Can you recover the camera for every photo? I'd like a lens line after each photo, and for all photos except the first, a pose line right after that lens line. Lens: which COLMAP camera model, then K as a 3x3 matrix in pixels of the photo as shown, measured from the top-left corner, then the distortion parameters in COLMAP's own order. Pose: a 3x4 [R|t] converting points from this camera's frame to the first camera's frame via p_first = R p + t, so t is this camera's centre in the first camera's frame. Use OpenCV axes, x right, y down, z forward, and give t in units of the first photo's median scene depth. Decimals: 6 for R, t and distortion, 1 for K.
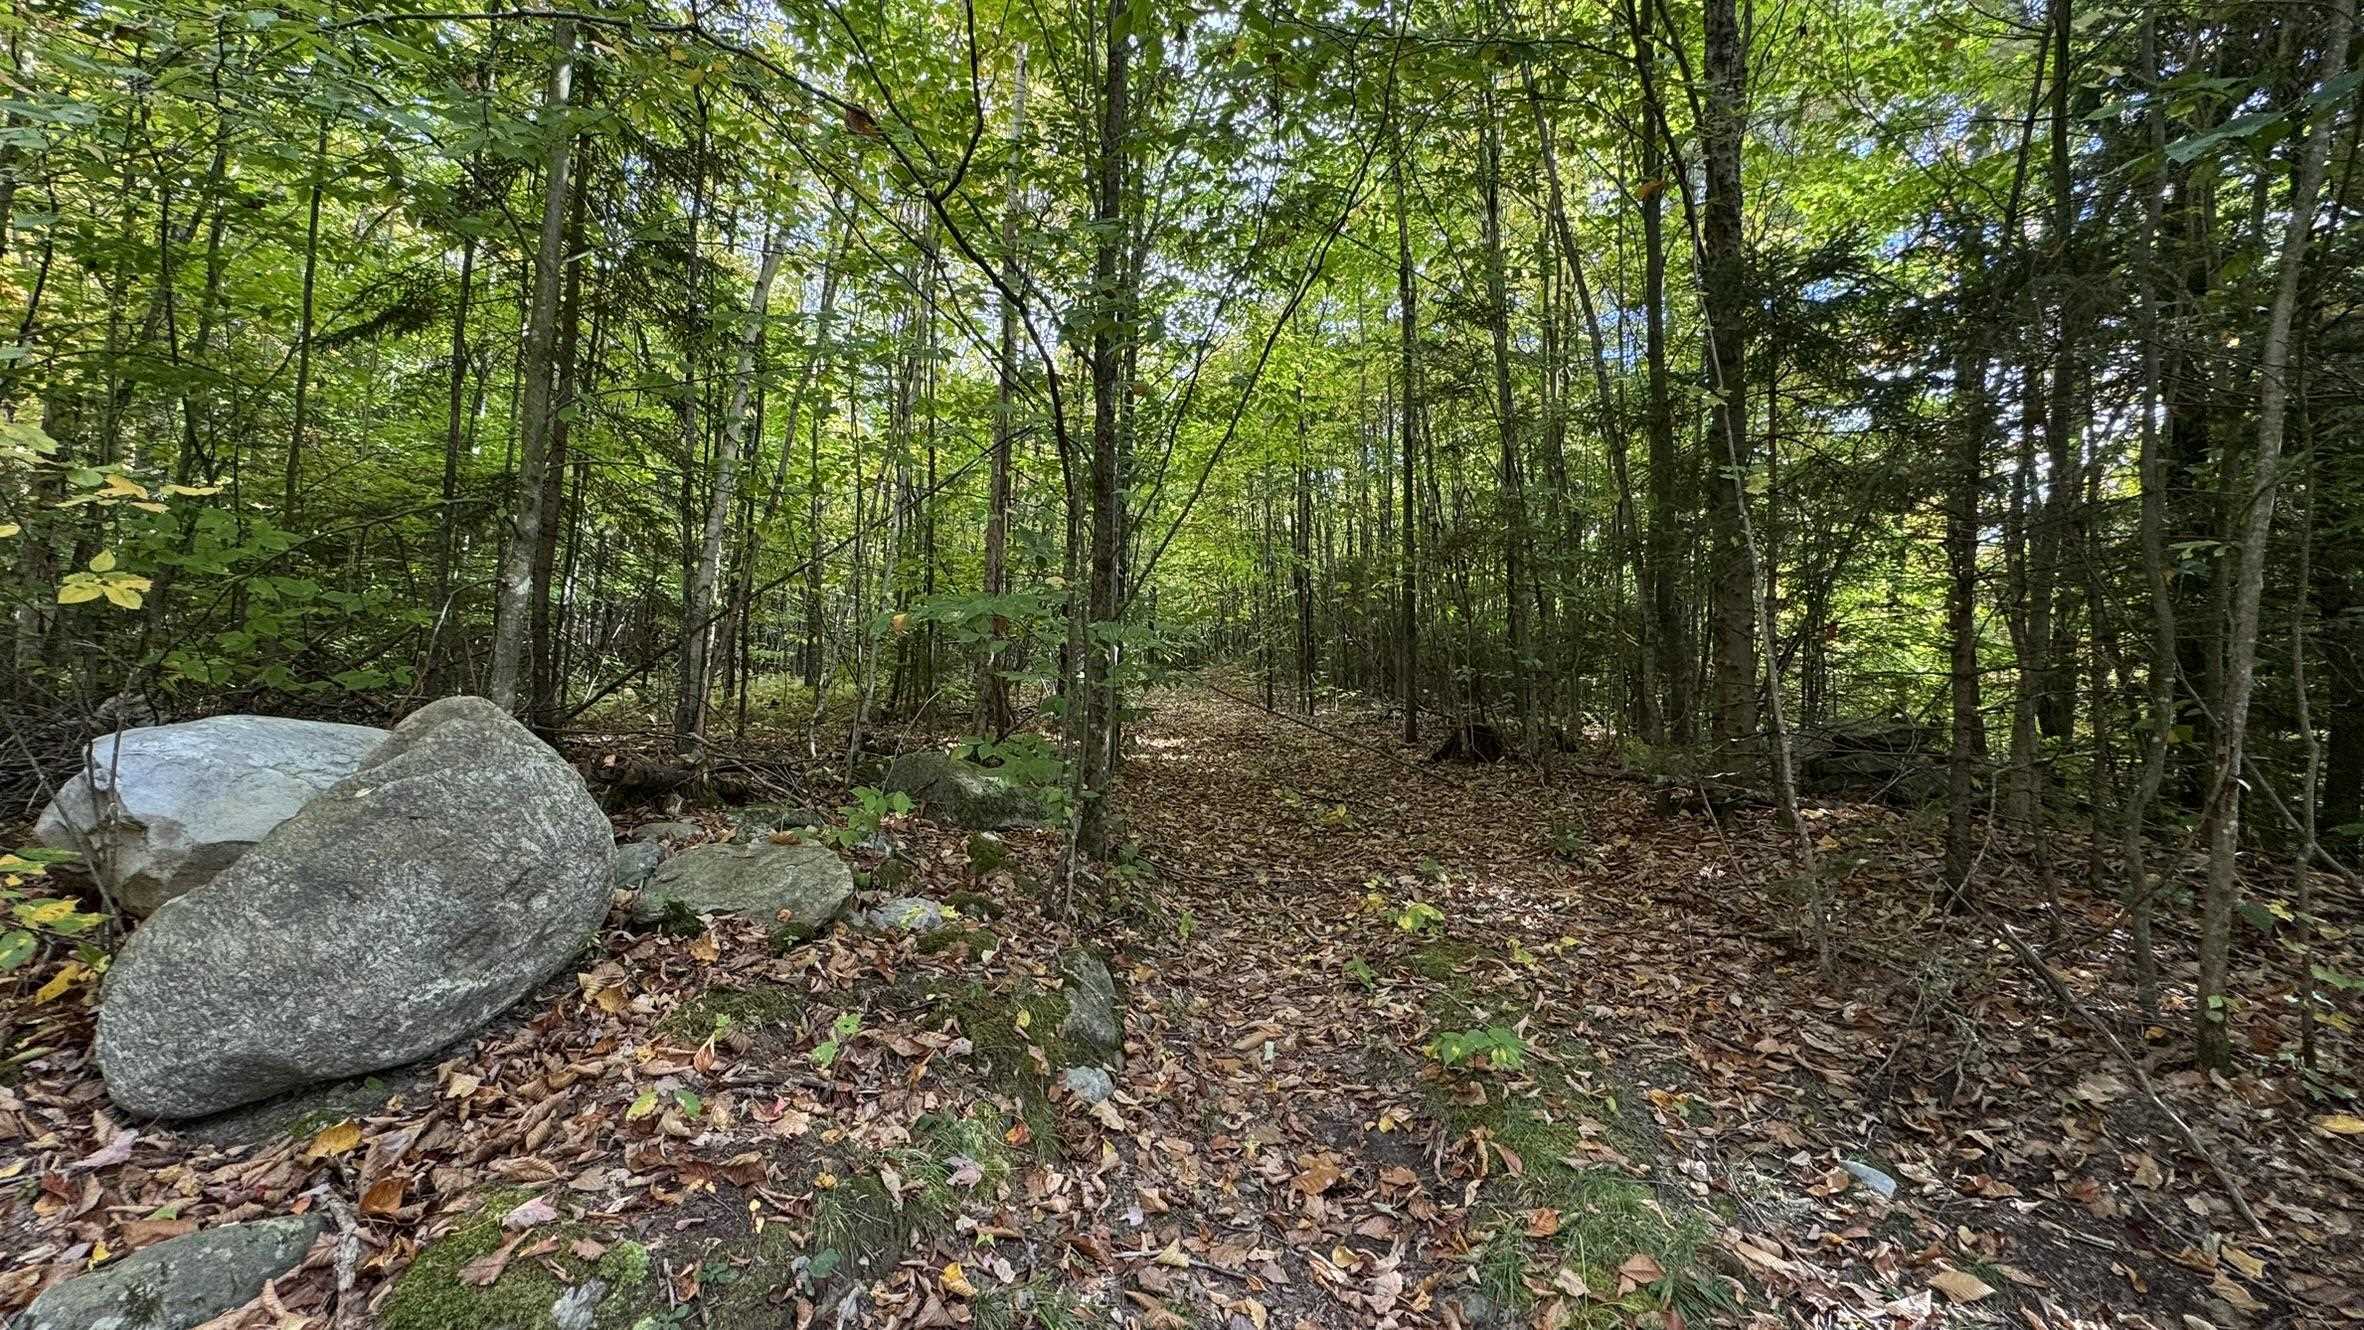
lens RADIAL K [[952.0, 0, 1184.3], [0, 952.0, 658.6], [0, 0, 1]] dist [-0.002199, -0.000102]
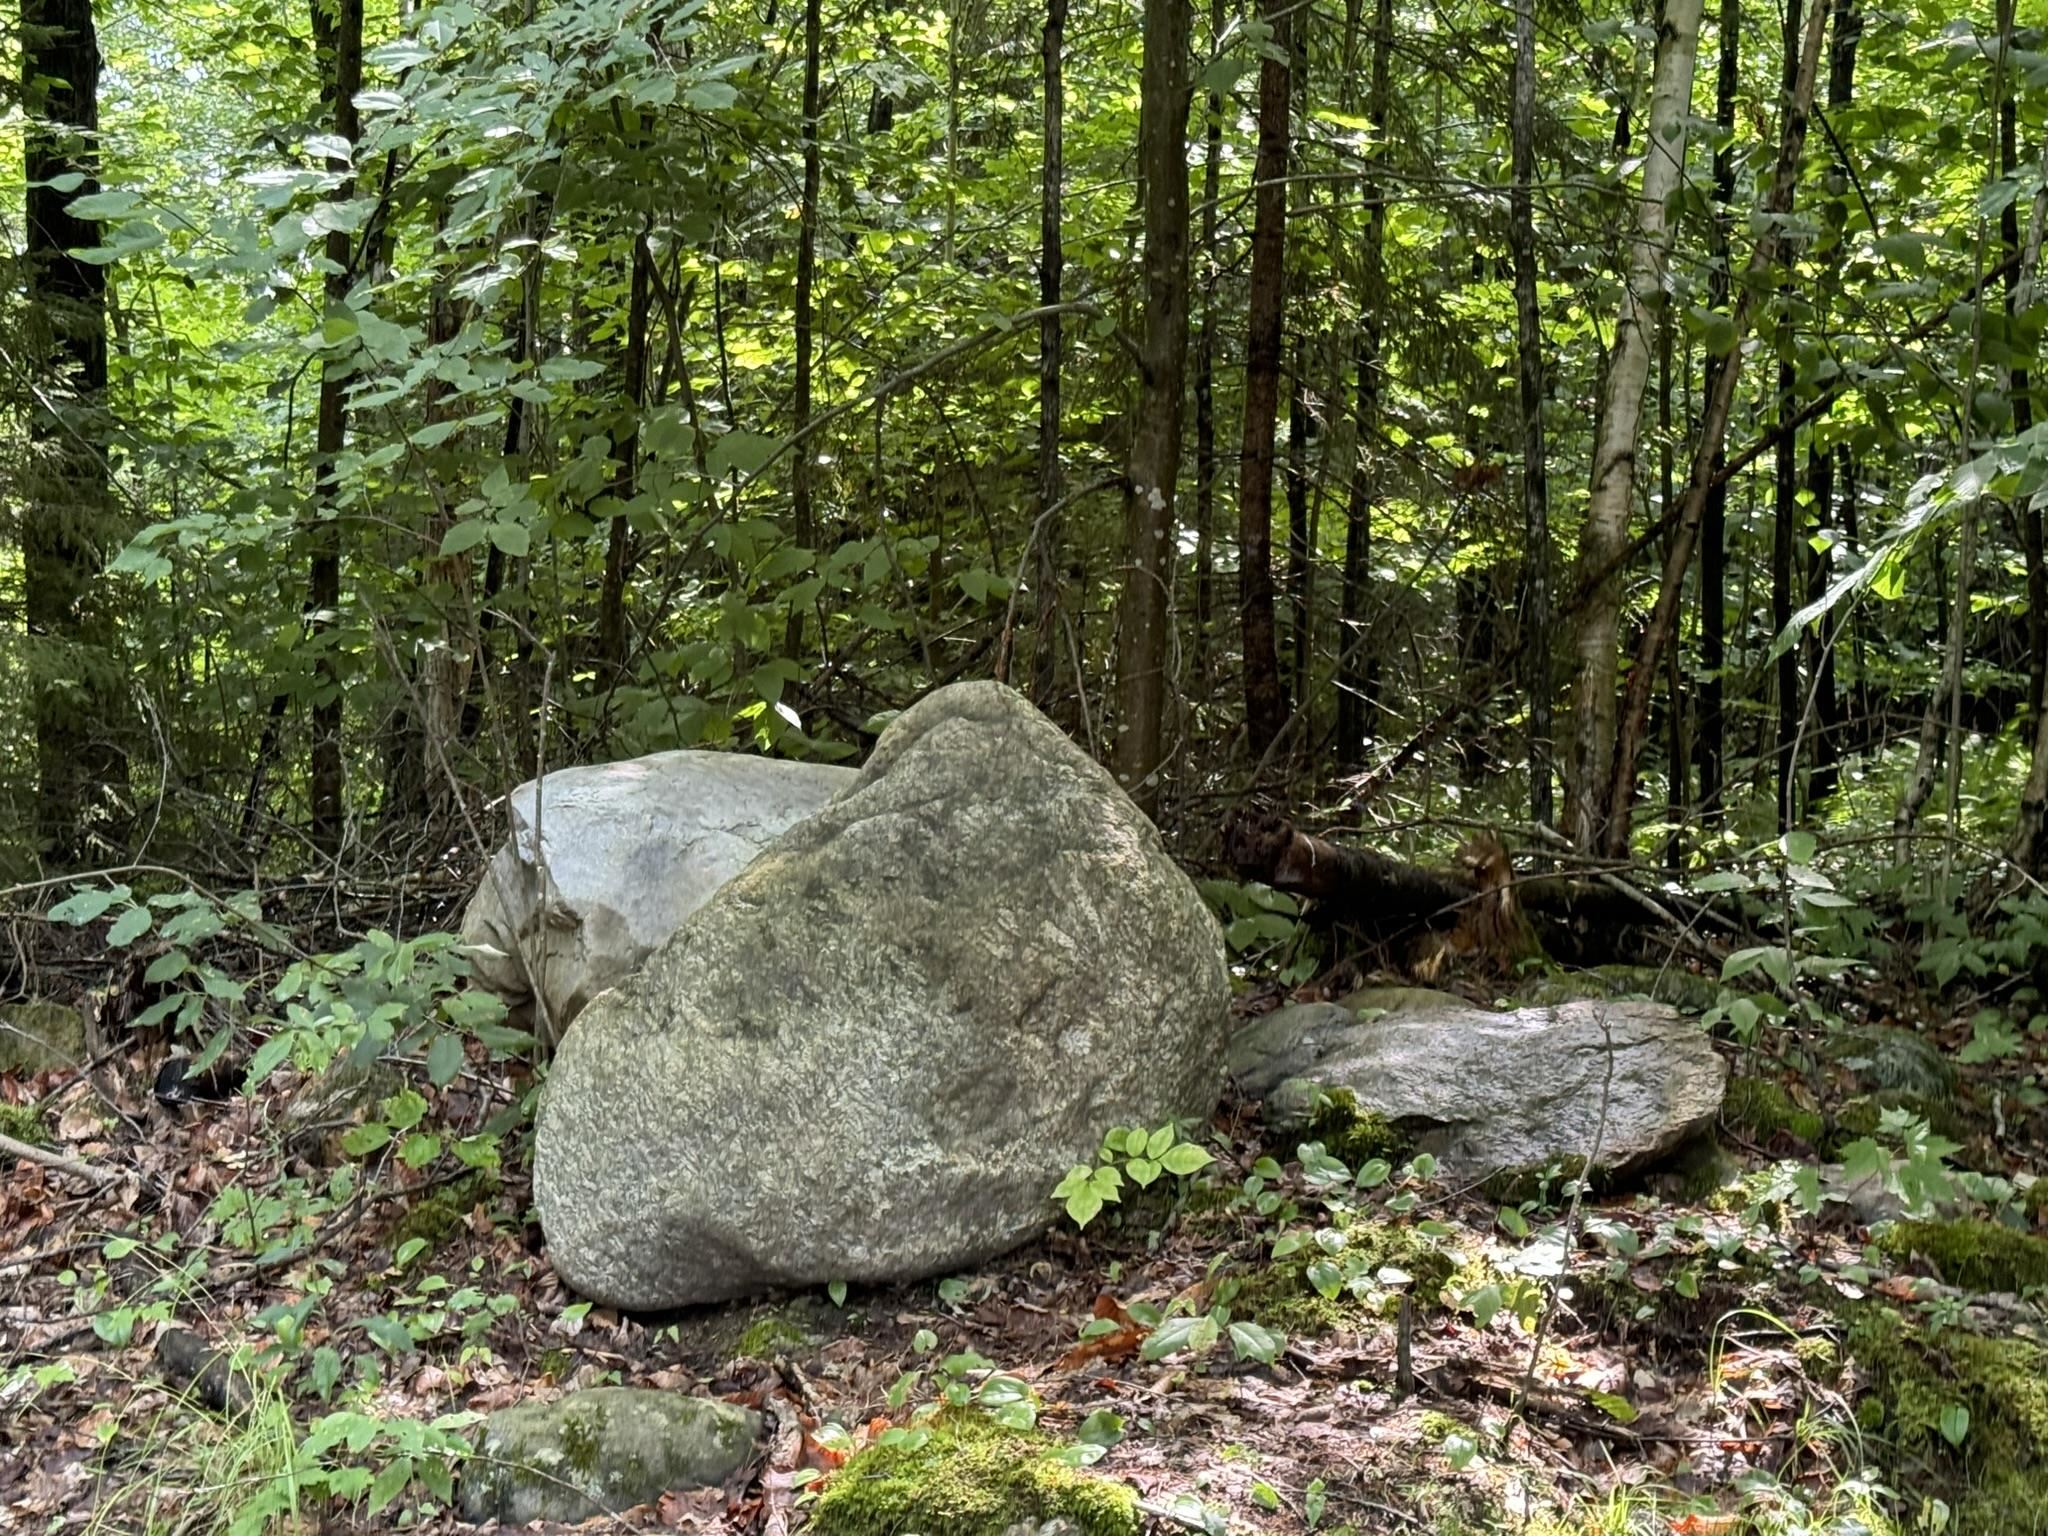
lens RADIAL K [[3427.4, 0, 1023.1], [0, 3427.4, 768.3], [0, 0, 1]] dist [0.070447, 0.000000]
pose [[0.753786, -0.039206, -0.655949, 0.632210], [0.054360, 0.998518, 0.002786, 0.103289], [0.654867, -0.037757, 0.754800, -0.524322]]
